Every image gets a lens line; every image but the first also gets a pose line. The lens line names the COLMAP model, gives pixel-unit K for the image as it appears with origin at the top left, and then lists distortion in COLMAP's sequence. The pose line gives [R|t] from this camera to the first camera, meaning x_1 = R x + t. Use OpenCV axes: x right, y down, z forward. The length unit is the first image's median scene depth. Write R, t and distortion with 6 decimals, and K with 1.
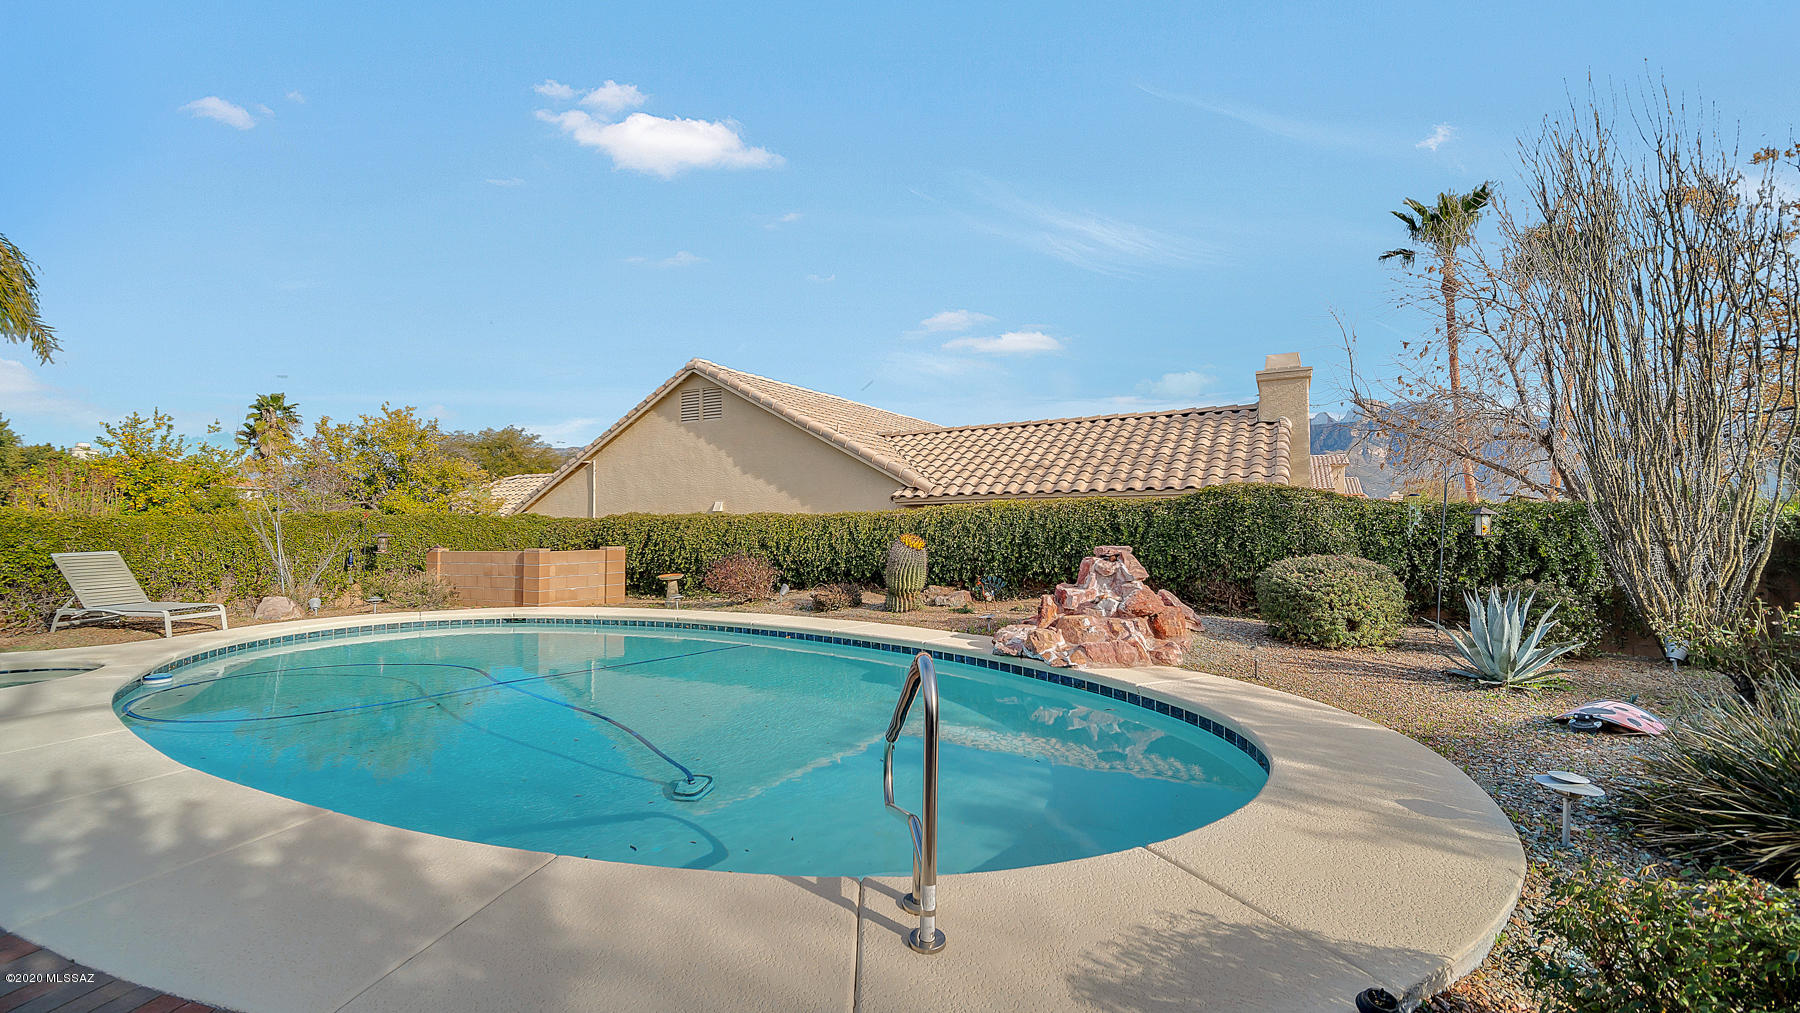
lens RADIAL K [[716.8, 0, 902.5], [0, 716.8, 495.0], [0, 0, 1]] dist [0.000331, 0.000007]
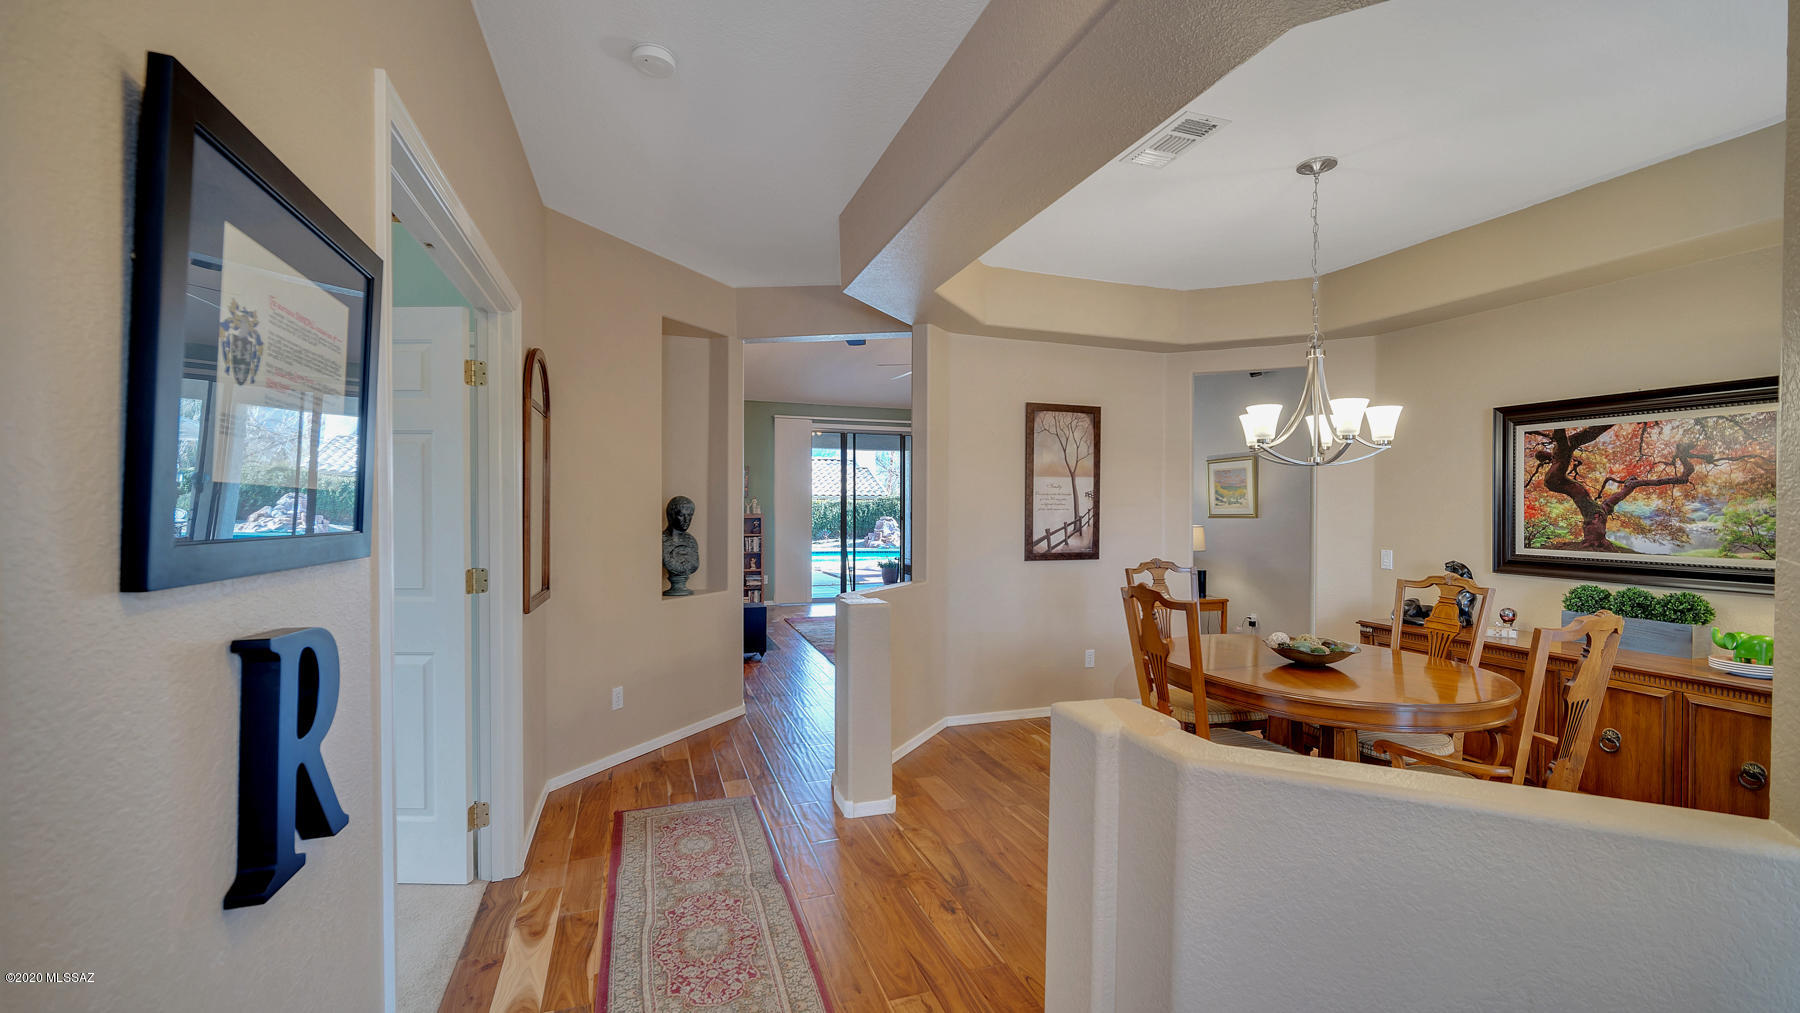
lens RADIAL K [[730.5, 0, 906.7], [0, 730.5, 513.8], [0, 0, 1]] dist [-0.000062, -0.000014]
pose [[0.630676, -0.002206, 0.776043, -1.619304], [-0.032687, 0.999033, 0.029404, -0.028700], [-0.775358, -0.043911, 0.629994, -0.823673]]
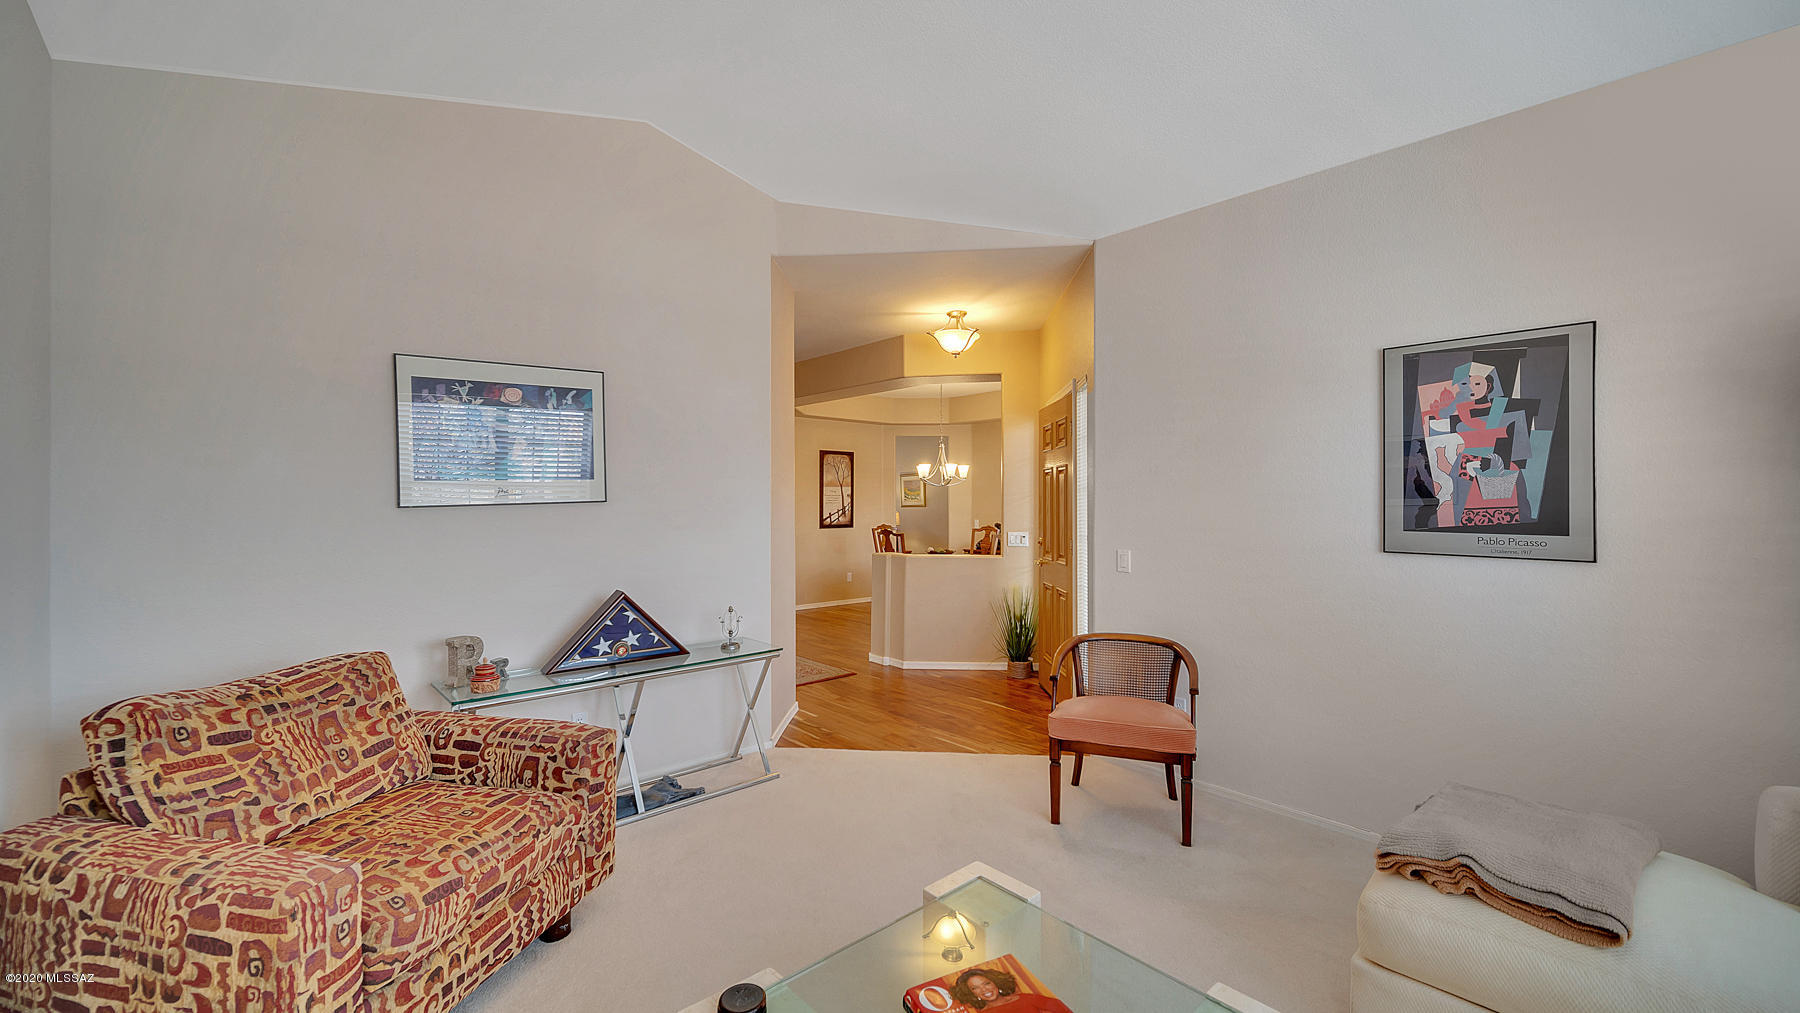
lens RADIAL K [[738.0, 0, 892.2], [0, 738.0, 502.7], [0, 0, 1]] dist [0.001649, 0.000217]
pose [[0.286122, 0.001896, 0.958191, -2.046335], [-0.032096, 0.999456, 0.007606, -0.030612], [-0.957655, -0.032931, 0.286027, -0.936419]]
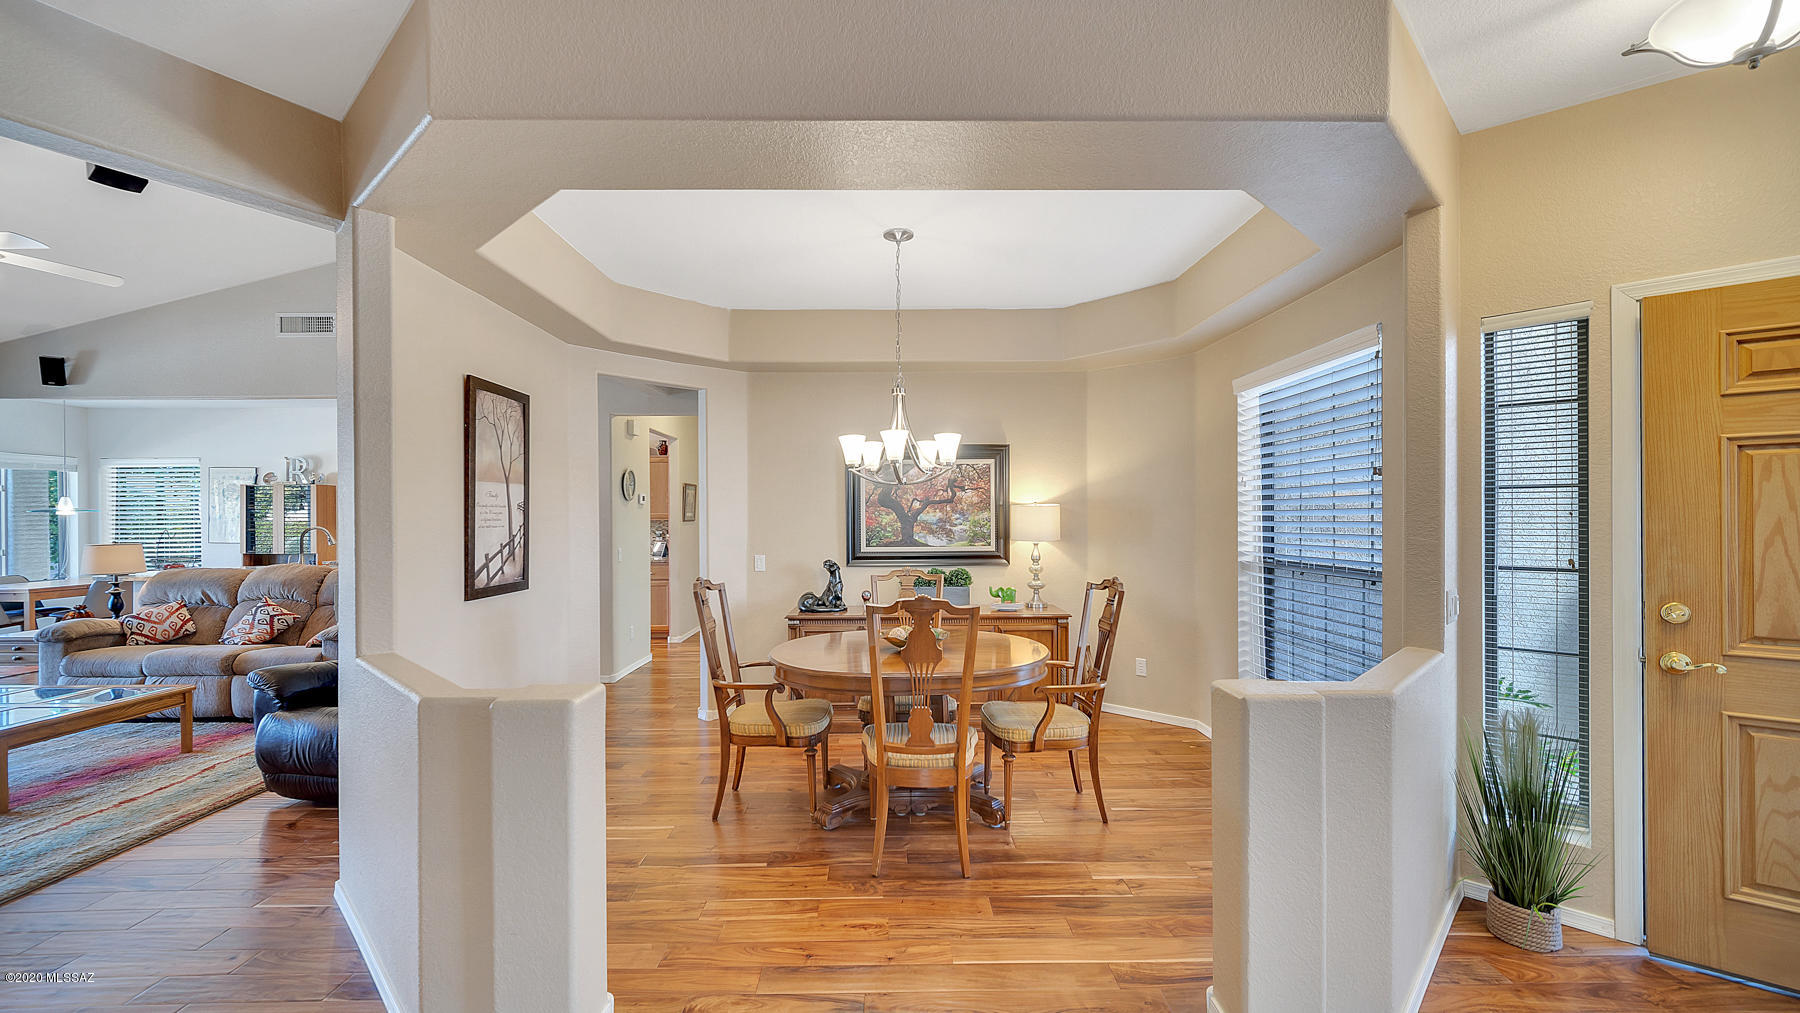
lens RADIAL K [[728.7, 0, 895.8], [0, 728.7, 533.5], [0, 0, 1]] dist [0.001532, 0.000525]
pose [[-0.526396, -0.012388, 0.850149, -1.590422], [-0.019448, 0.999808, 0.002527, -0.022744], [-0.850017, -0.015203, -0.526535, -0.602559]]
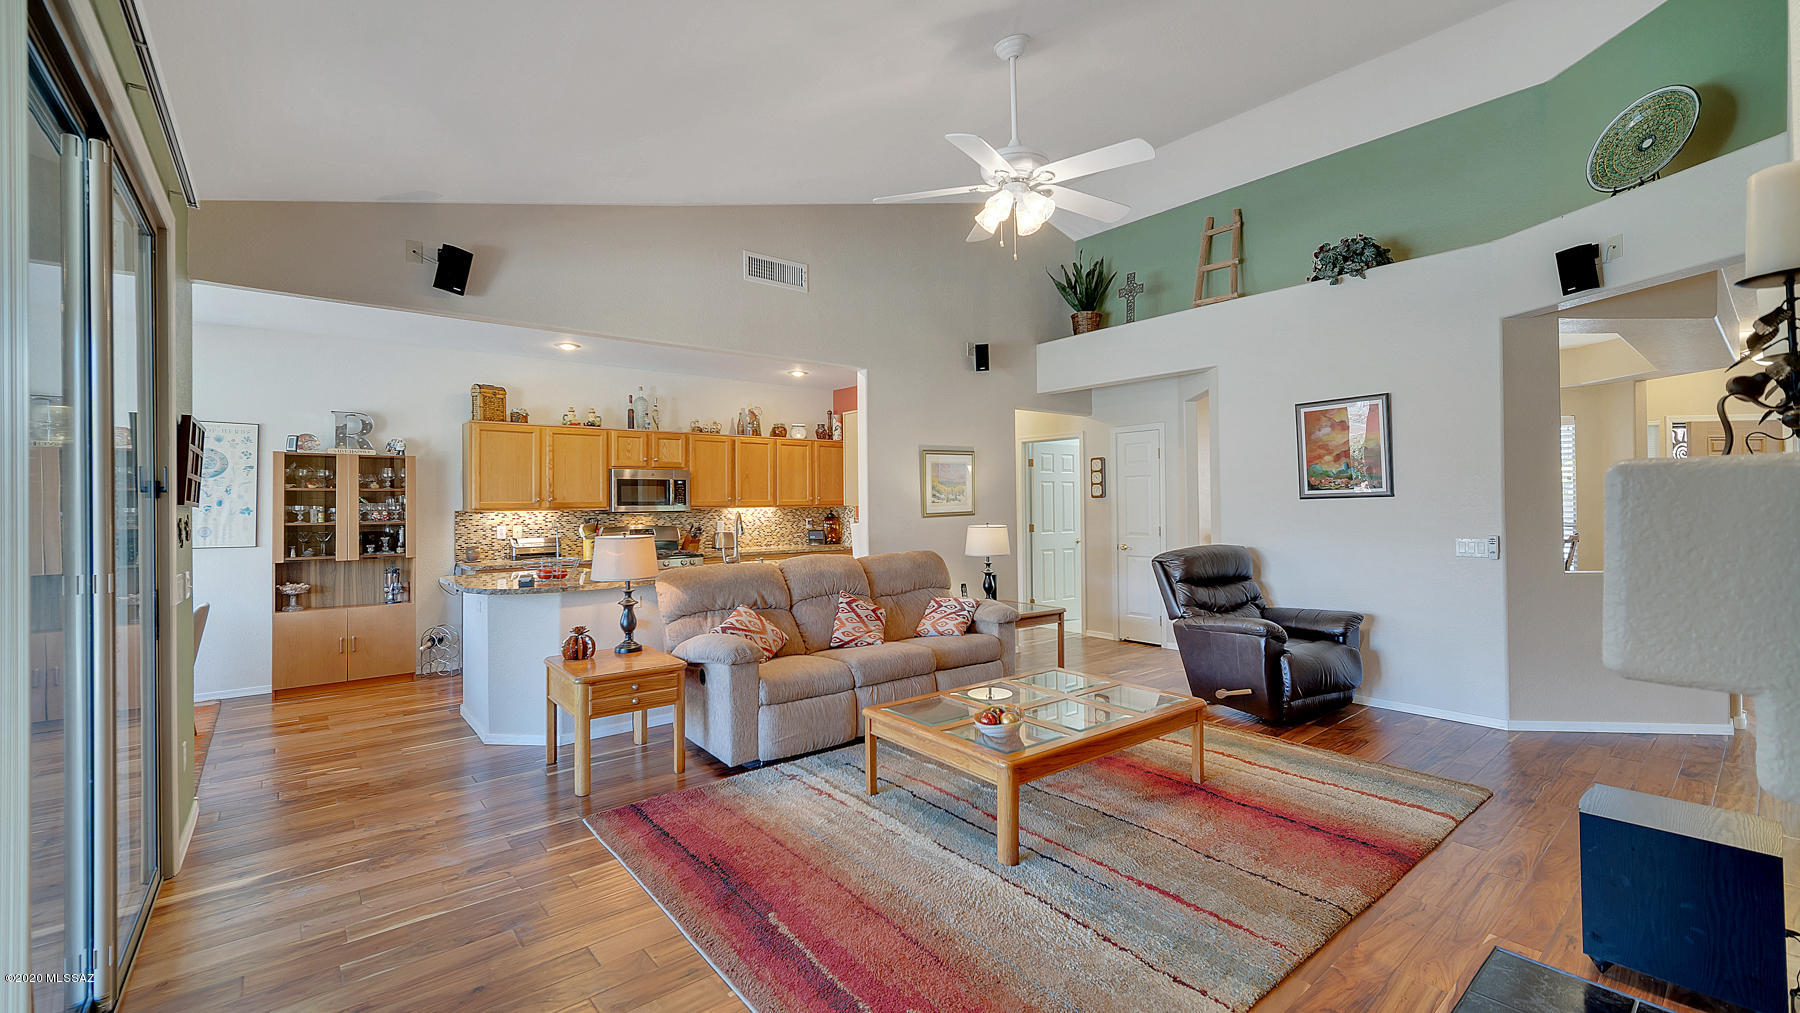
lens RADIAL K [[738.0, 0, 892.2], [0, 738.0, 502.7], [0, 0, 1]] dist [0.001649, 0.000217]
pose [[-0.944390, 0.016731, 0.328403, -1.104067], [0.004374, 0.999256, -0.038330, -0.004721], [-0.328800, -0.034762, -0.943760, -0.086746]]
